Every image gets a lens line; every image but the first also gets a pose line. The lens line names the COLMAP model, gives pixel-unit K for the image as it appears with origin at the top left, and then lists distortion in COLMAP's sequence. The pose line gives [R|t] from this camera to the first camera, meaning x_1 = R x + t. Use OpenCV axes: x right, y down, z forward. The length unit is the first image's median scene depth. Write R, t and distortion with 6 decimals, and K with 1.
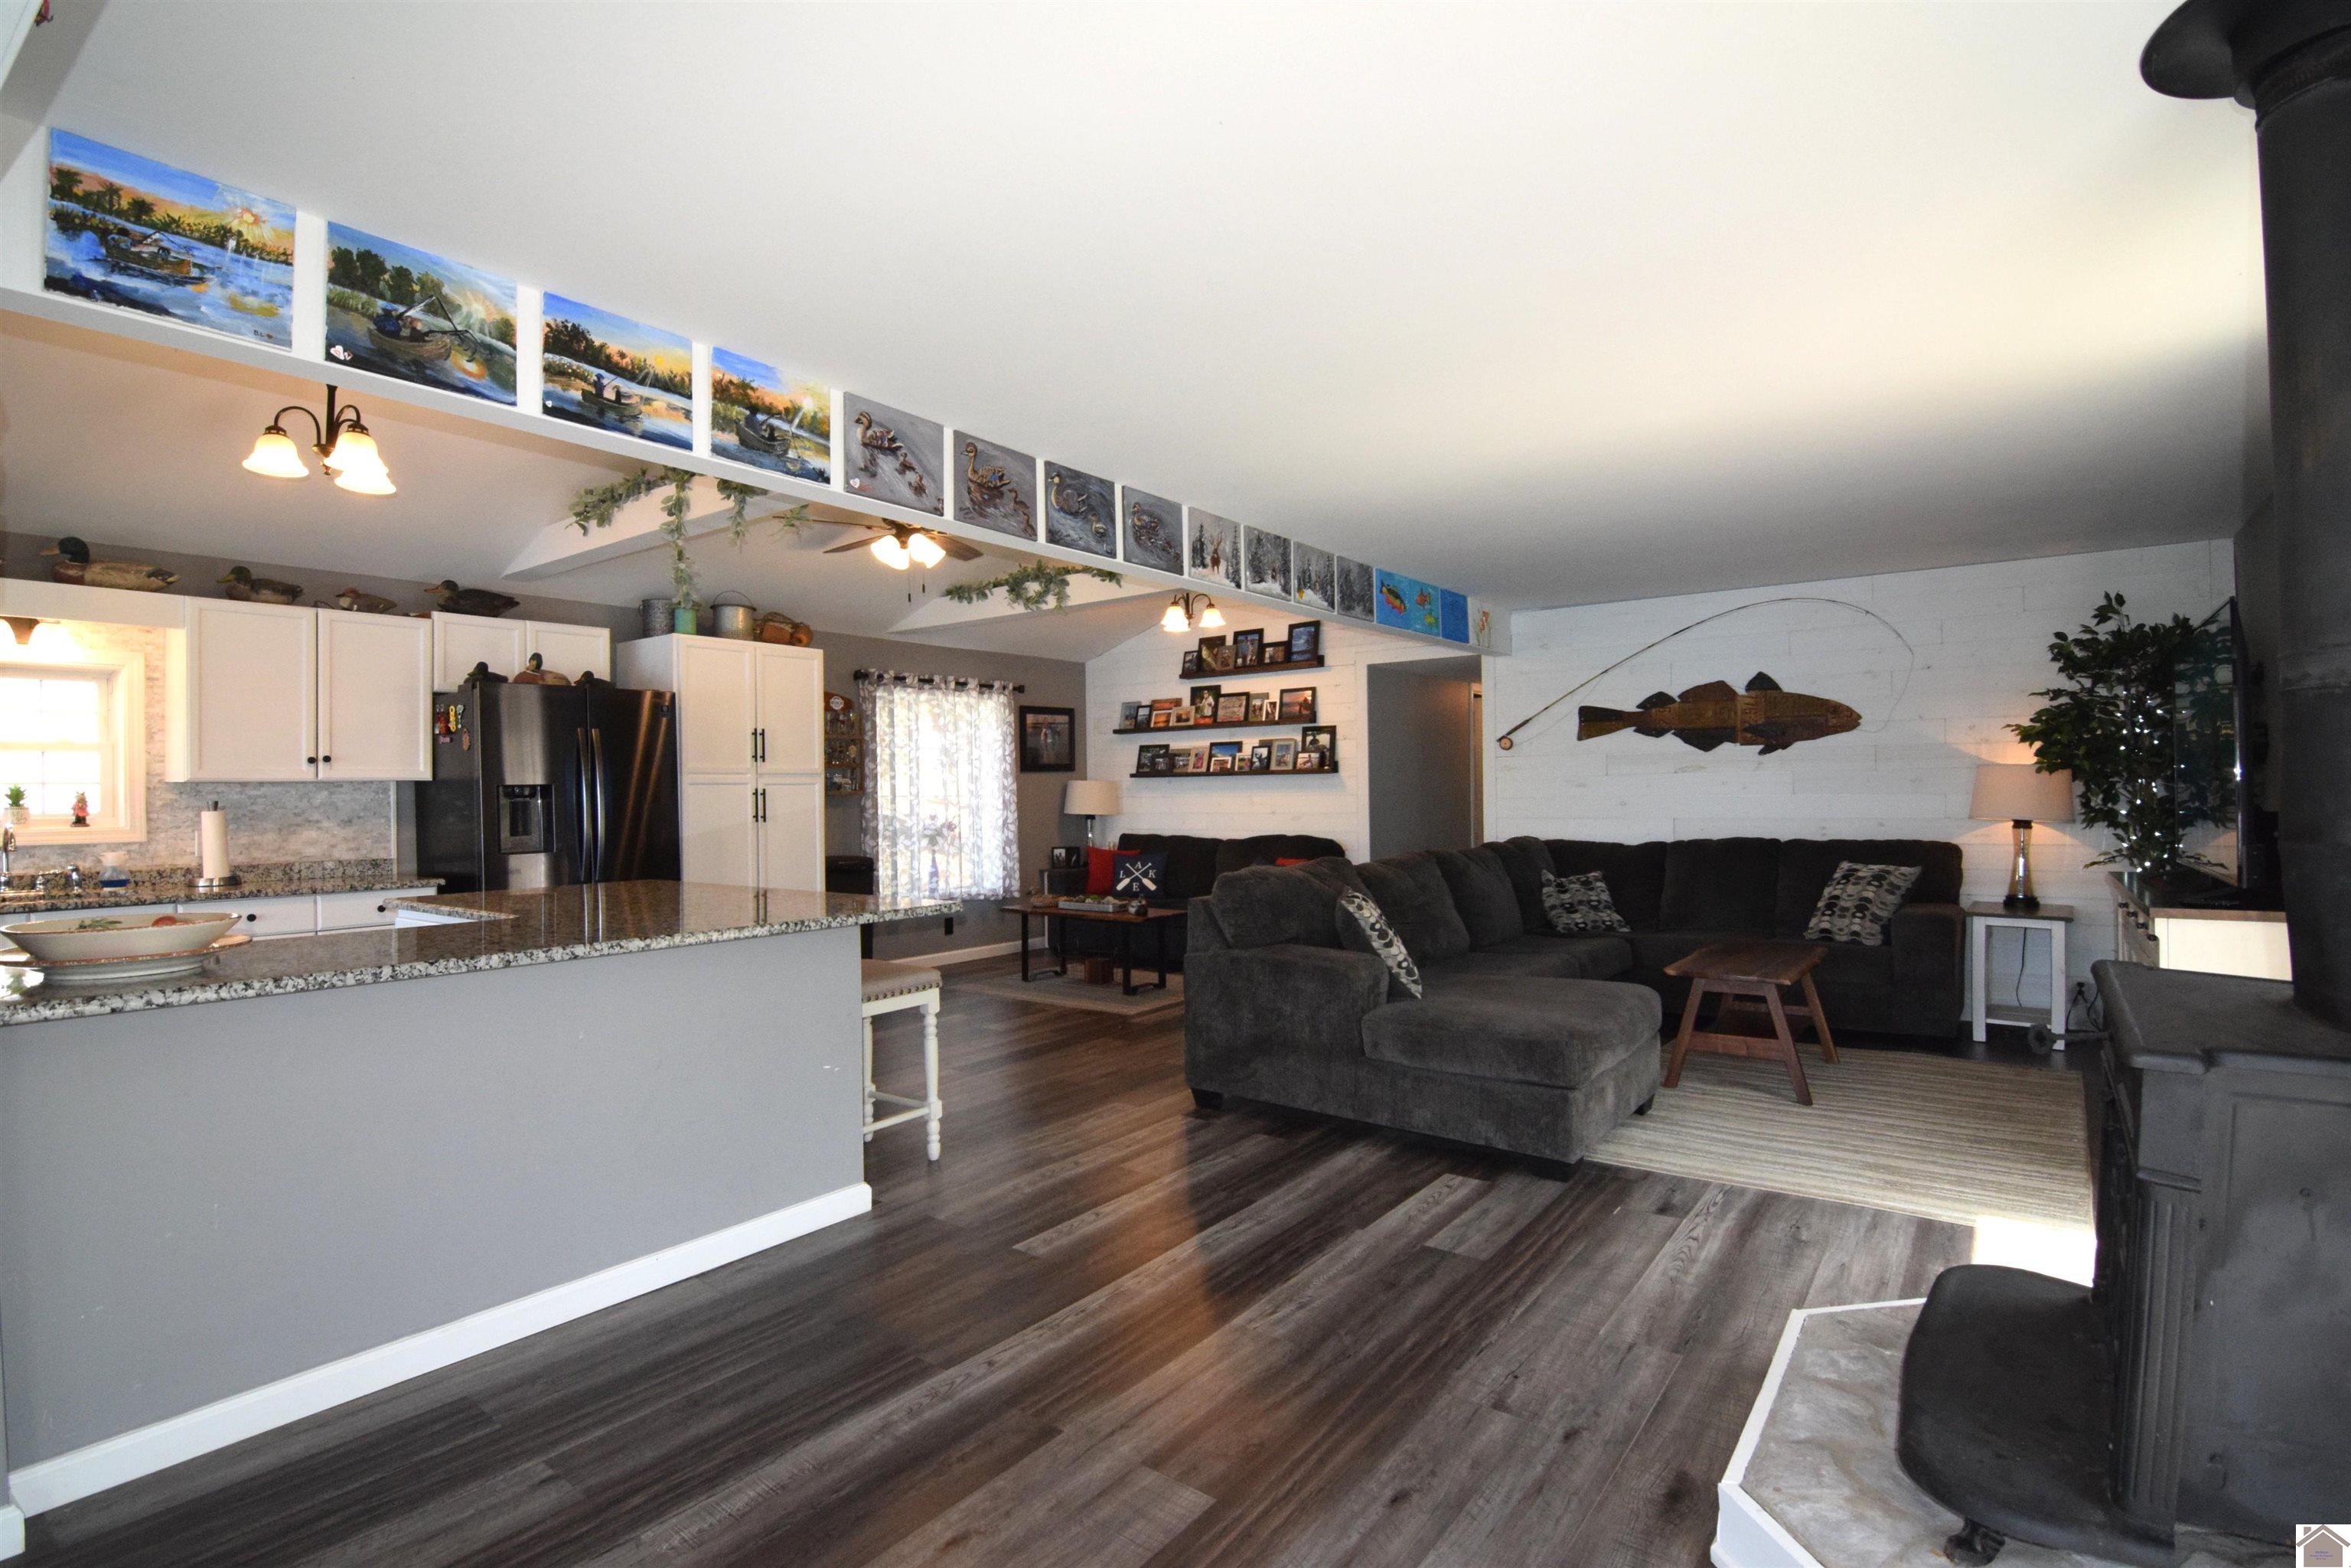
lens RADIAL K [[1138.3, 0, 1174.5], [0, 1138.3, 791.6], [0, 0, 1]] dist [-0.009575, -0.007850]
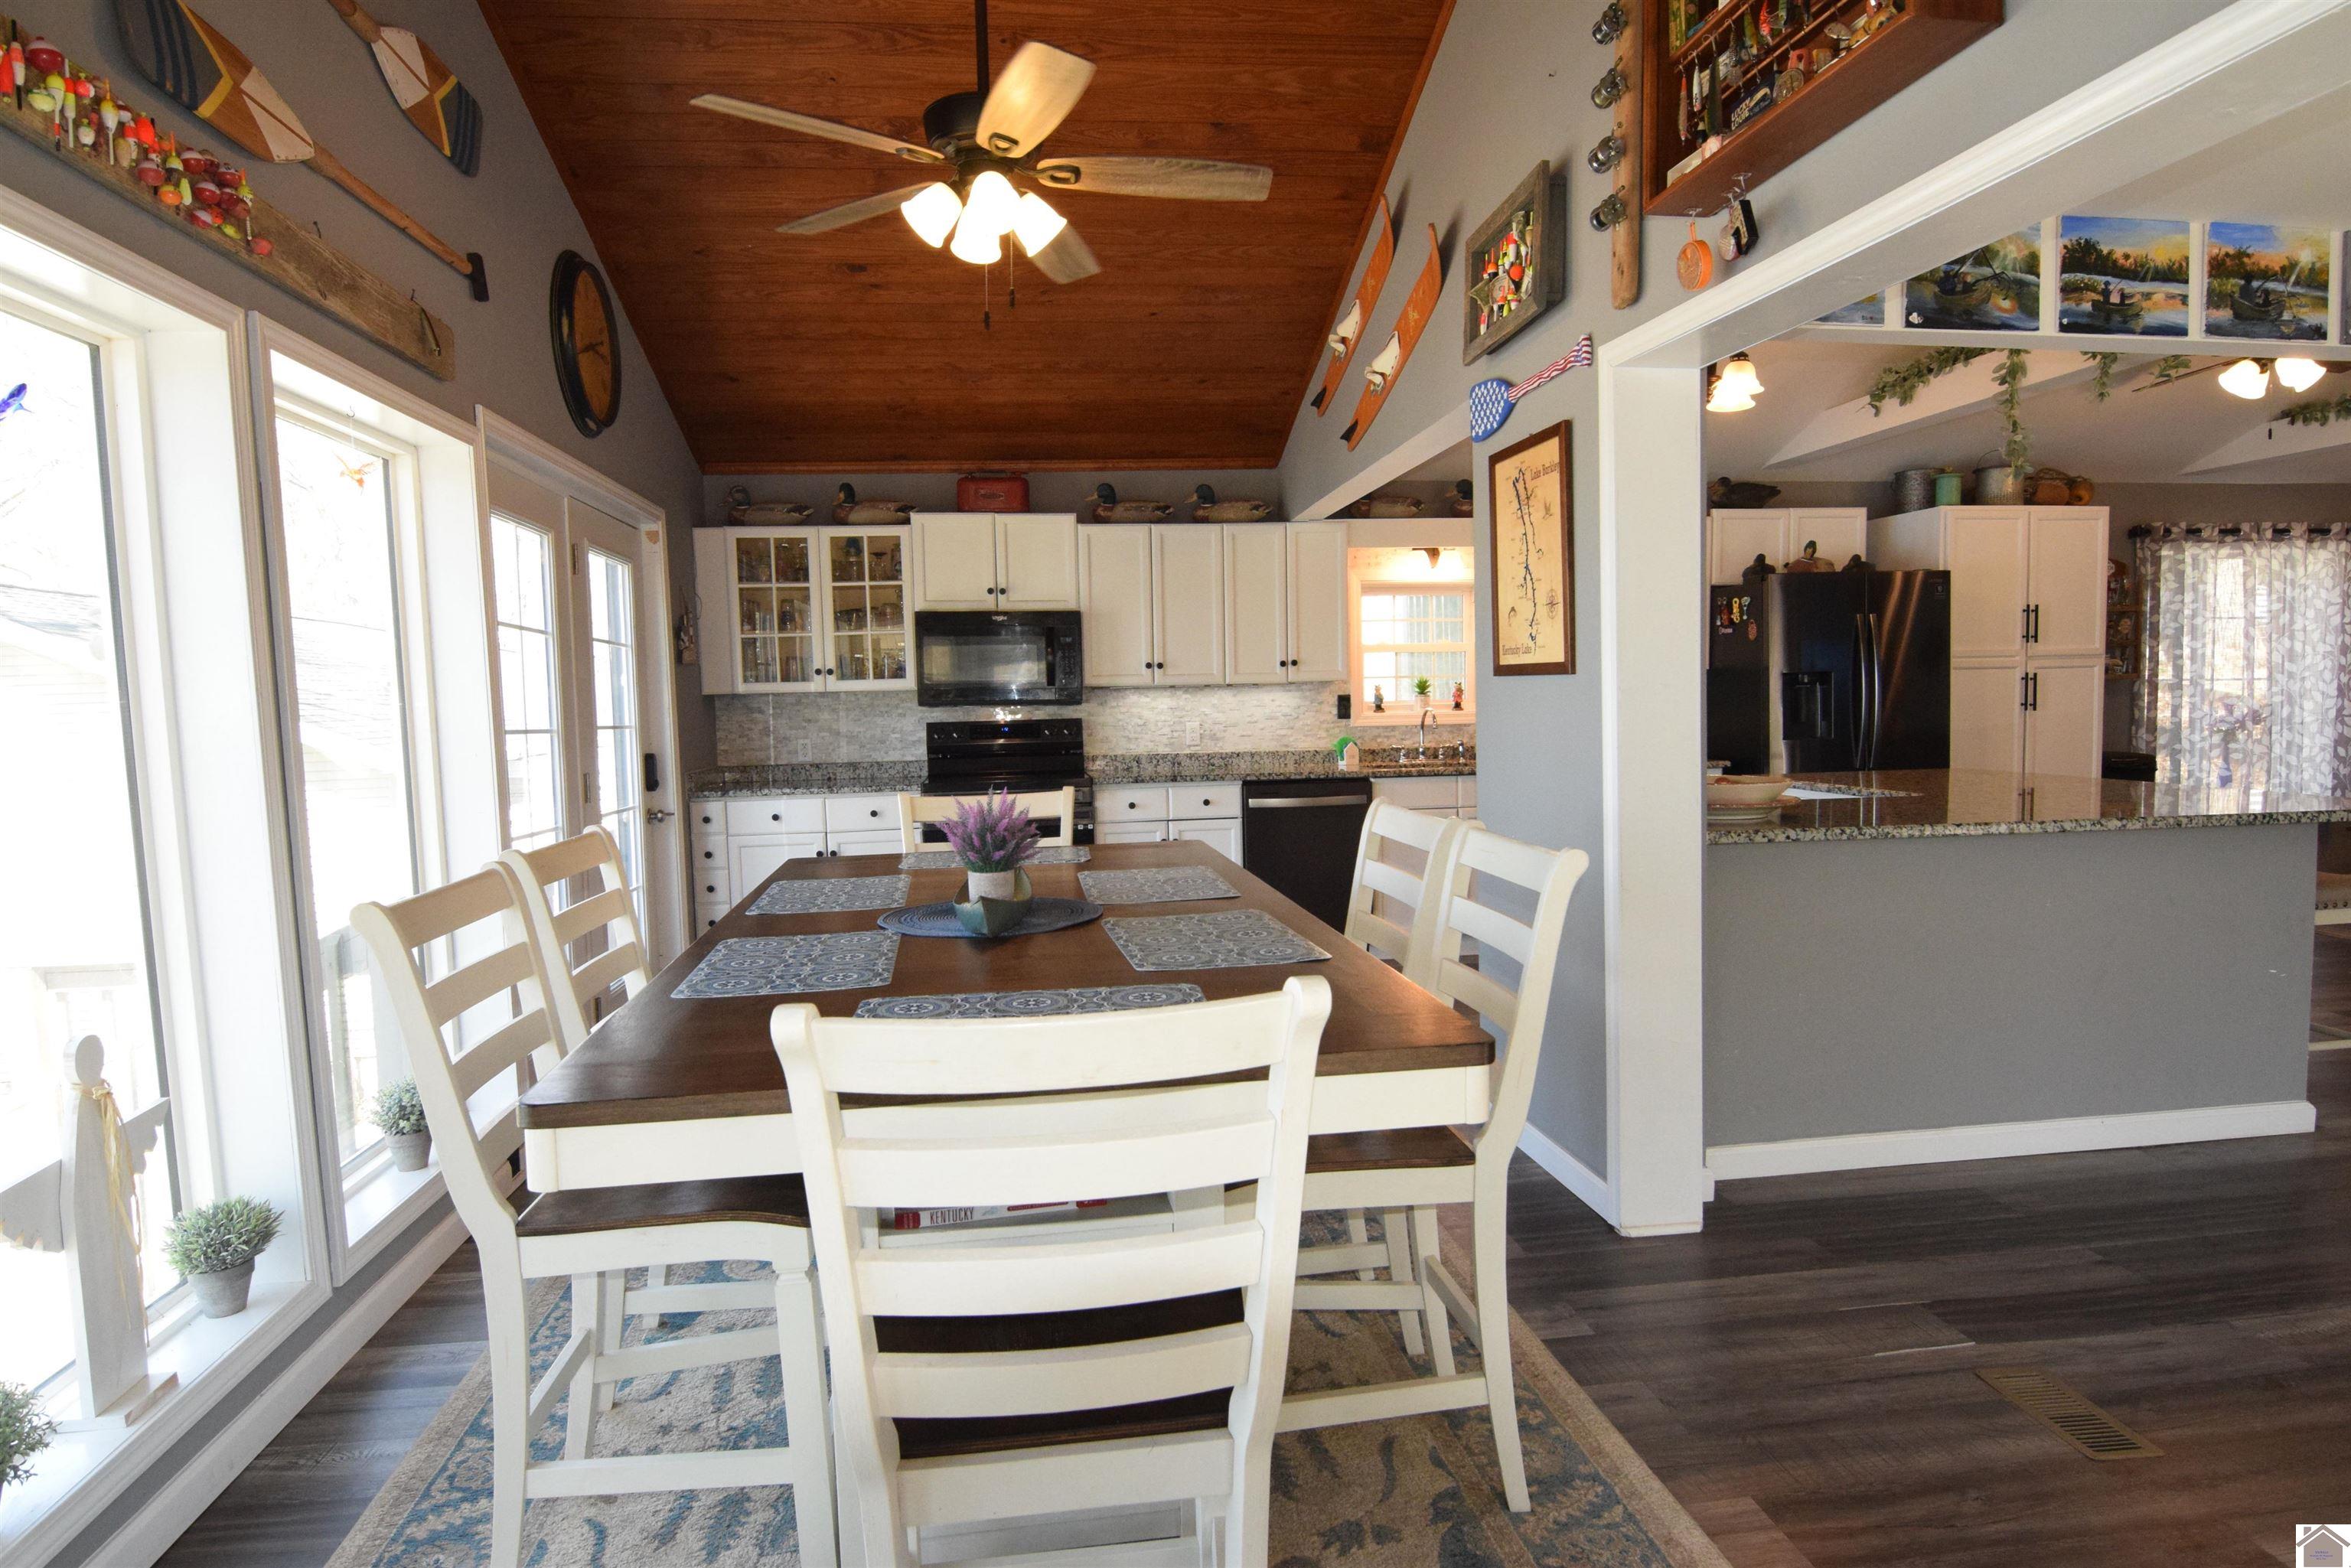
lens RADIAL K [[1341.7, 0, 1181.3], [0, 1341.7, 791.1], [0, 0, 1]] dist [-0.002635, -0.011058]
pose [[0.704443, 0.049517, -0.708031, -0.095680], [0.011617, 0.996625, 0.081259, -0.003297], [0.709665, -0.065467, 0.701491, -0.228778]]
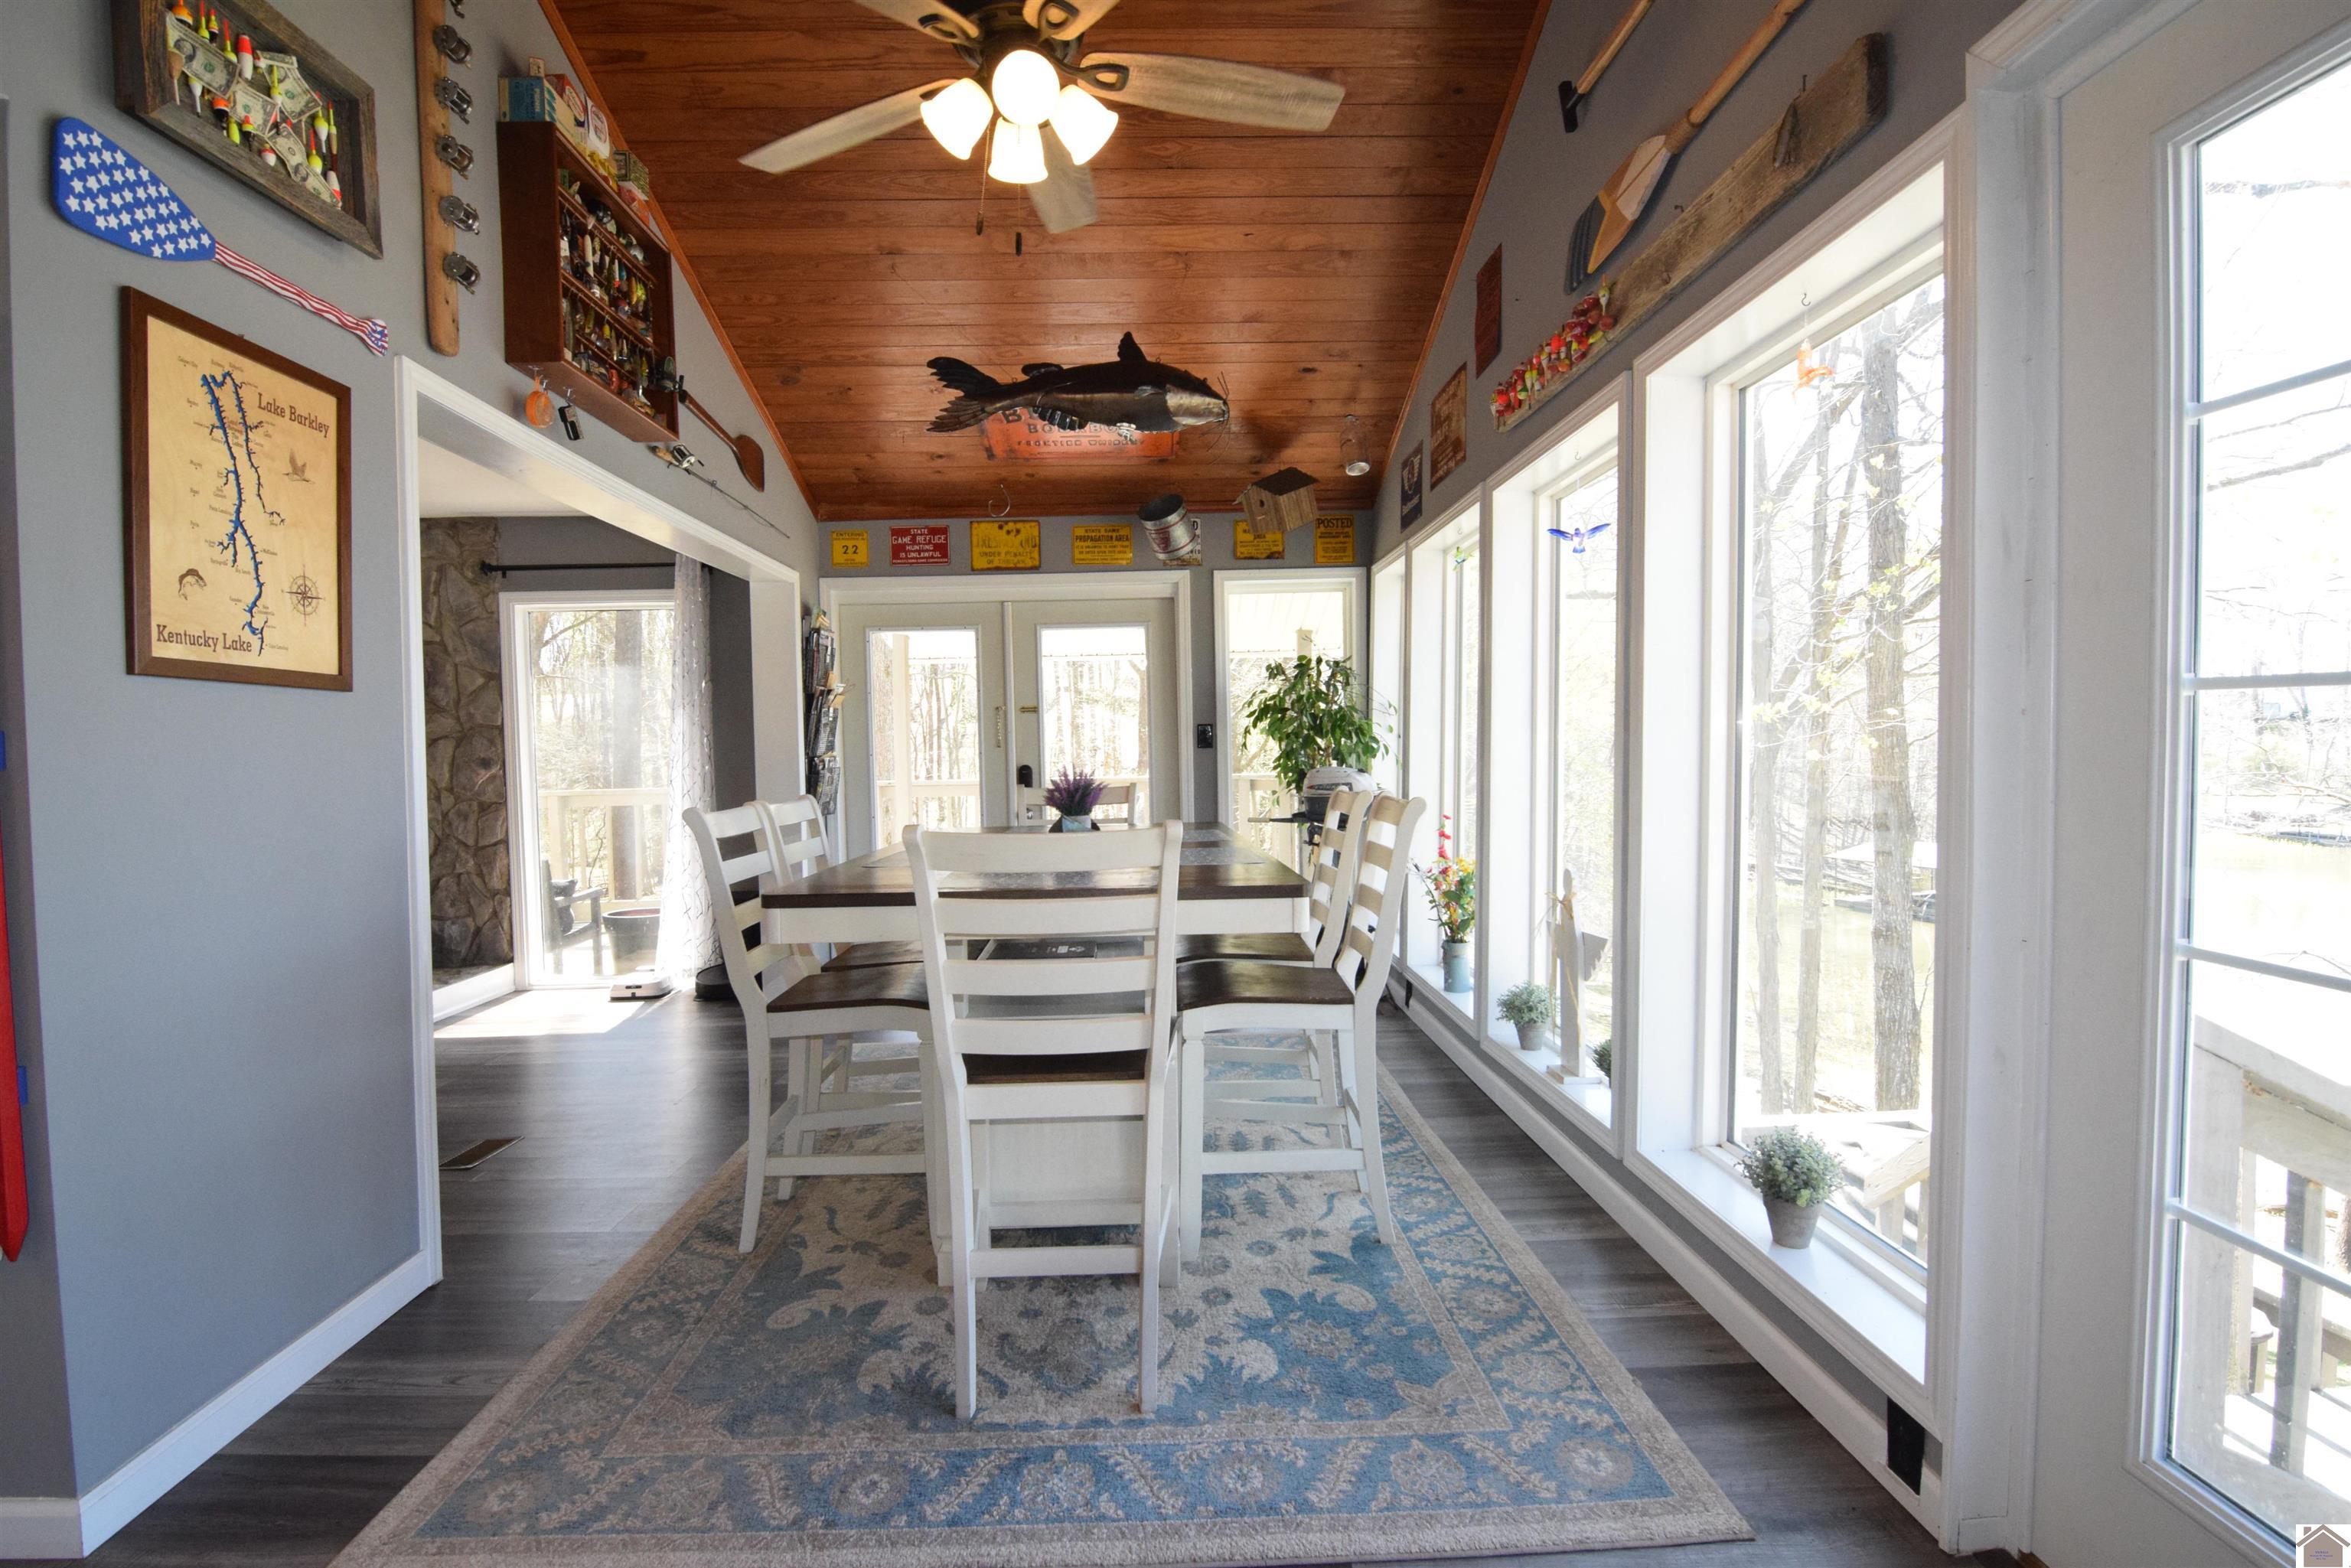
lens RADIAL K [[1138.3, 0, 1174.5], [0, 1138.3, 791.6], [0, 0, 1]] dist [-0.009575, -0.007850]
pose [[-0.623142, -0.001914, 0.782106, -0.883622], [0.029891, 0.999208, 0.026262, 0.028871], [-0.781537, 0.039743, -0.622592, 0.320071]]
